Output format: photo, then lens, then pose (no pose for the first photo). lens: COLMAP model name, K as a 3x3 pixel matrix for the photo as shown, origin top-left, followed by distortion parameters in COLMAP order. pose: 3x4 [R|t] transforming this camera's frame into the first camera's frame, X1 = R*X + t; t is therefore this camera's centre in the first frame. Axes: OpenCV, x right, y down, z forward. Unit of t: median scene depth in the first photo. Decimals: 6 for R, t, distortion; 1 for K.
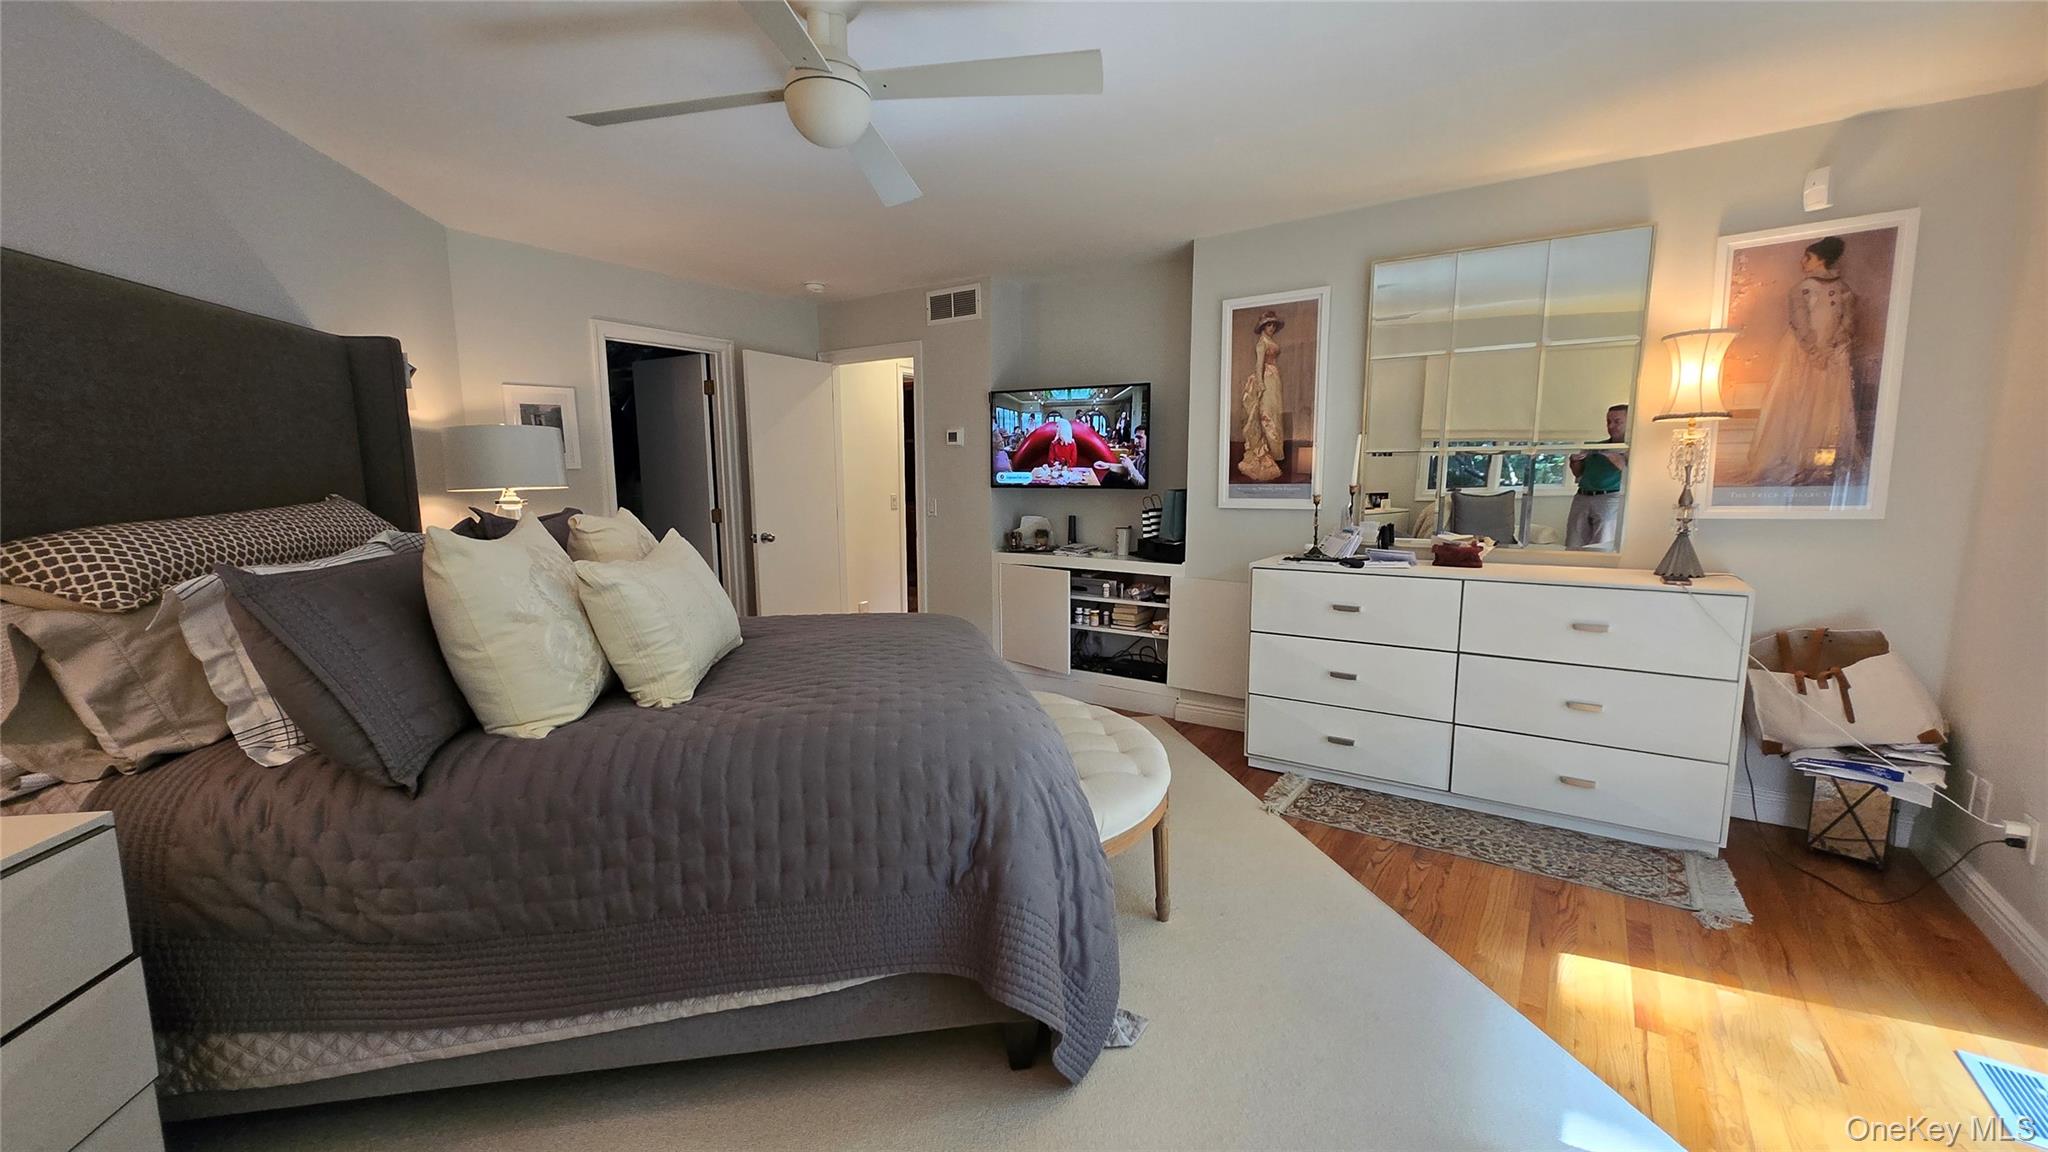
lens RADIAL K [[803.8, 0, 1016.7], [0, 803.8, 586.4], [0, 0, 1]] dist [0.002462, -0.000431]
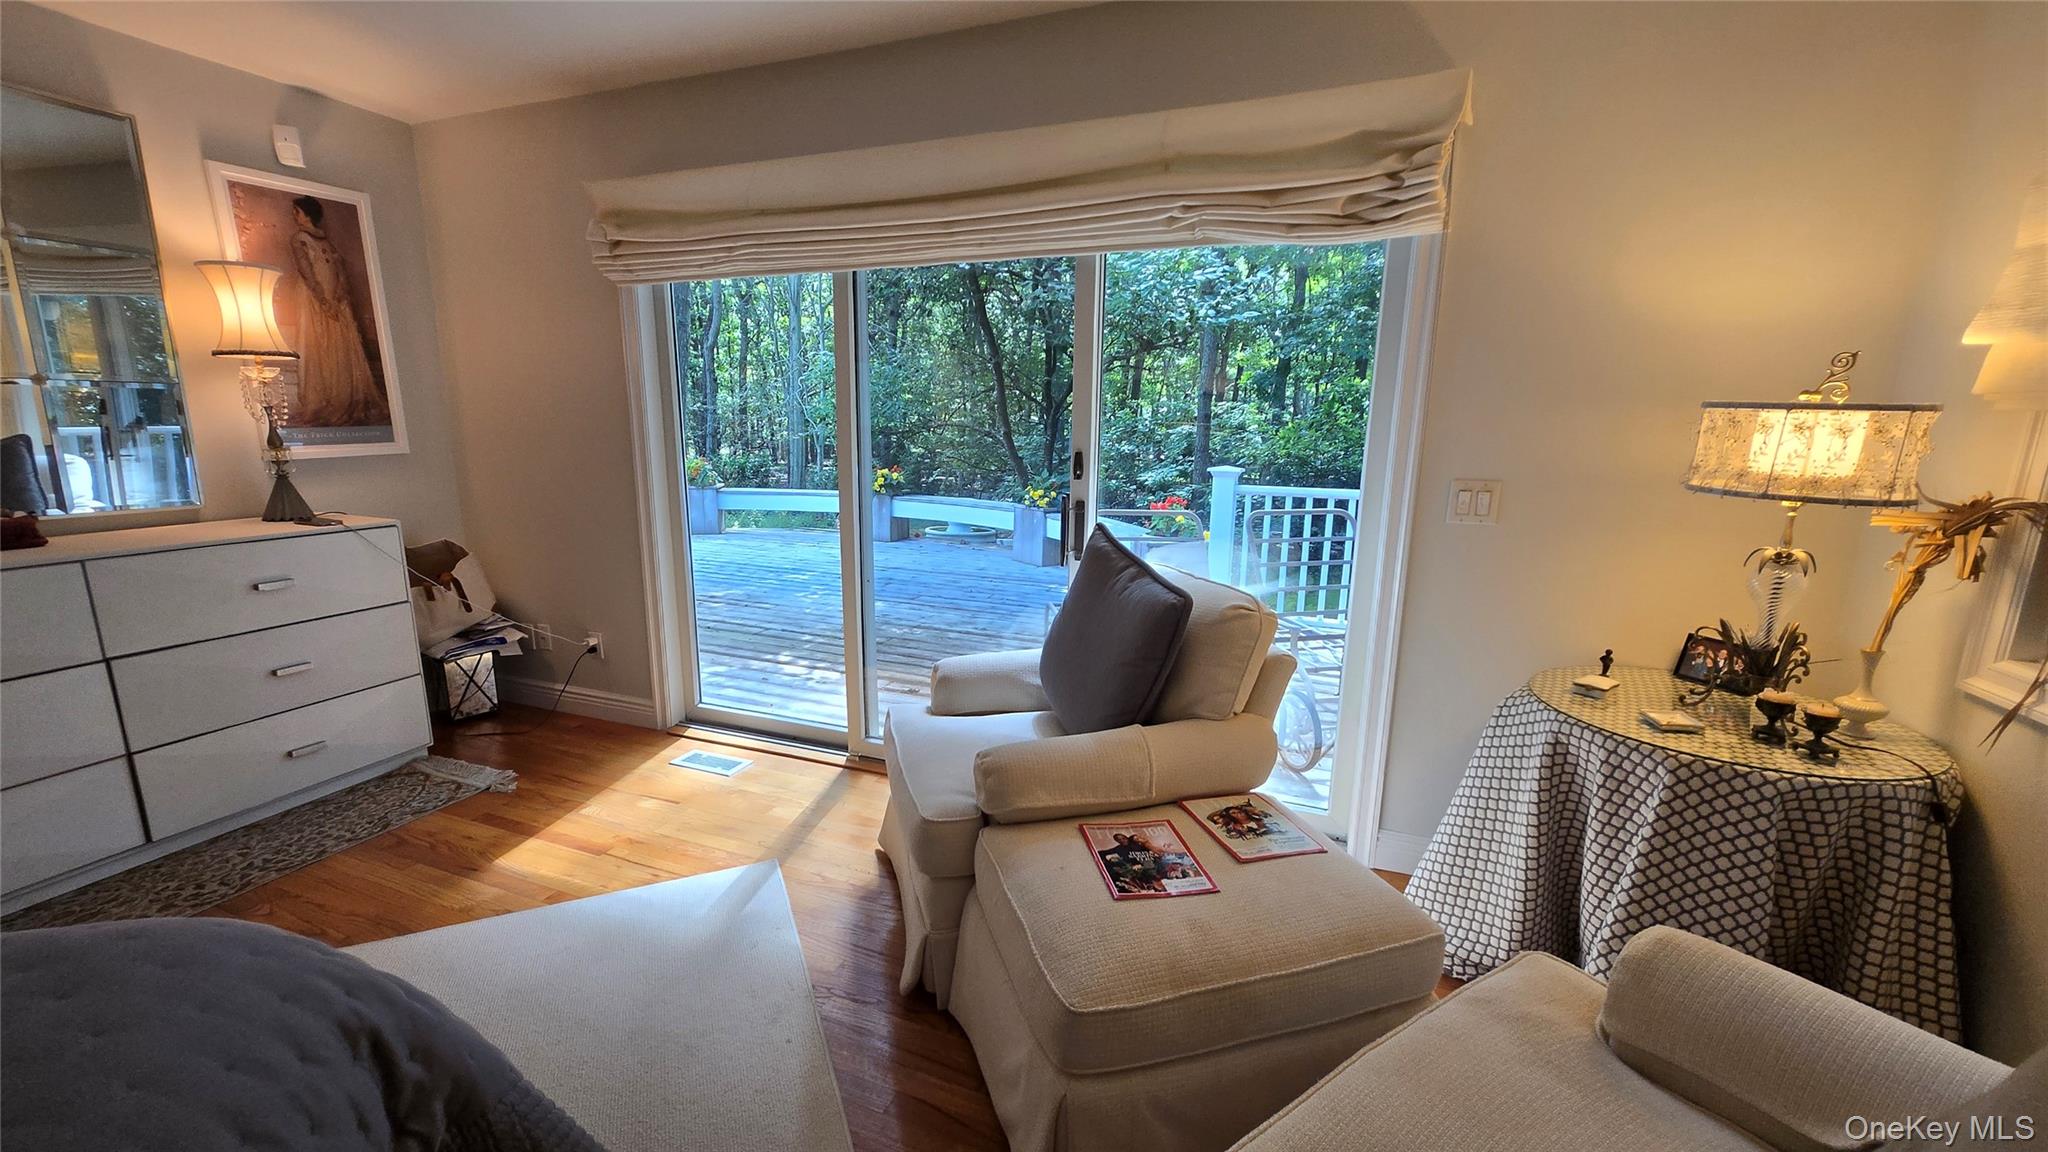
lens RADIAL K [[803.8, 0, 1016.7], [0, 803.8, 586.4], [0, 0, 1]] dist [0.002462, -0.000431]
pose [[-0.219820, -0.197374, 0.955365, -0.349927], [0.129704, 0.964711, 0.229148, -0.047442], [-0.966880, 0.174286, -0.186463, 0.361695]]
